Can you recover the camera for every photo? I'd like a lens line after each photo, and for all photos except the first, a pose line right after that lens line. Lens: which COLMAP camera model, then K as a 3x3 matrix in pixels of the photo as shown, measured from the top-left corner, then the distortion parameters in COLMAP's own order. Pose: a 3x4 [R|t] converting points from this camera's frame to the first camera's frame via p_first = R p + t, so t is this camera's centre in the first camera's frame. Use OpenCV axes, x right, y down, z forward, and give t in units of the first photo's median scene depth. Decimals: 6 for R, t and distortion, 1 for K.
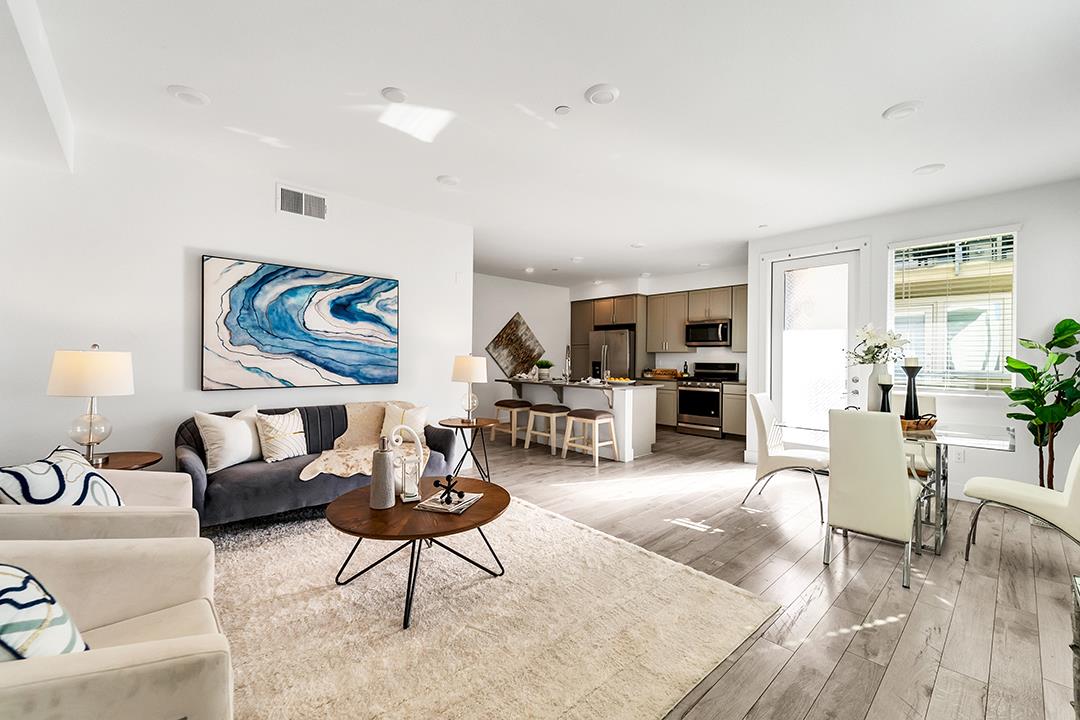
lens RADIAL K [[435.6, 0, 542.6], [0, 435.6, 356.9], [0, 0, 1]] dist [-0.001293, -0.000320]
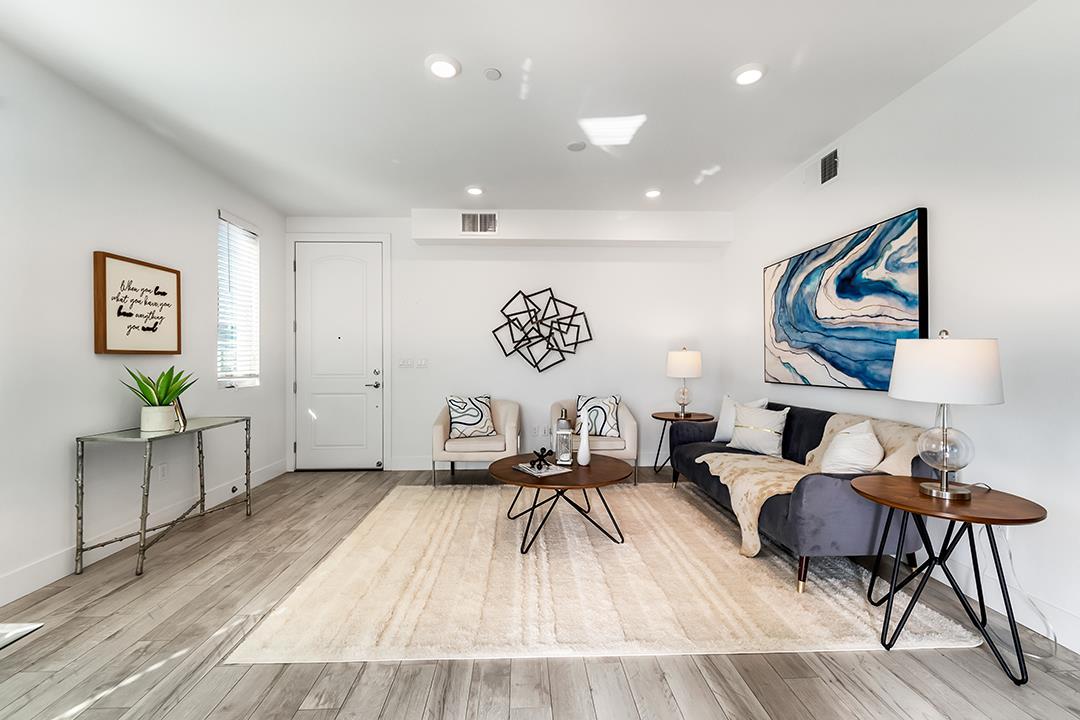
lens RADIAL K [[443.8, 0, 540.0], [0, 443.8, 360.0], [0, 0, 1]] dist [-0.002822, -0.000422]
pose [[-0.639322, -0.011478, -0.768854, 0.434659], [-0.000508, 0.999895, -0.014505, 0.028184], [0.768939, -0.008883, -0.639260, 1.052011]]
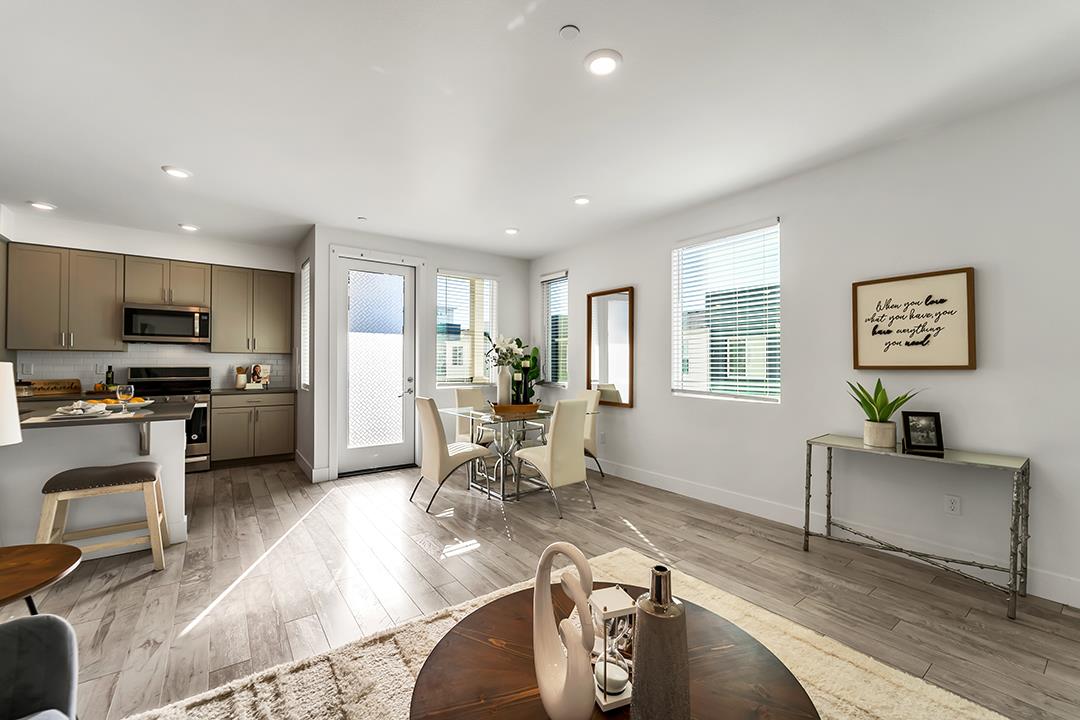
lens RADIAL K [[435.6, 0, 542.6], [0, 435.6, 356.9], [0, 0, 1]] dist [-0.001293, -0.000320]
pose [[0.098393, 0.004286, 0.995138, -0.443921], [-0.005097, 0.999980, -0.003803, -0.005565], [-0.995135, -0.004698, 0.098413, 0.614002]]
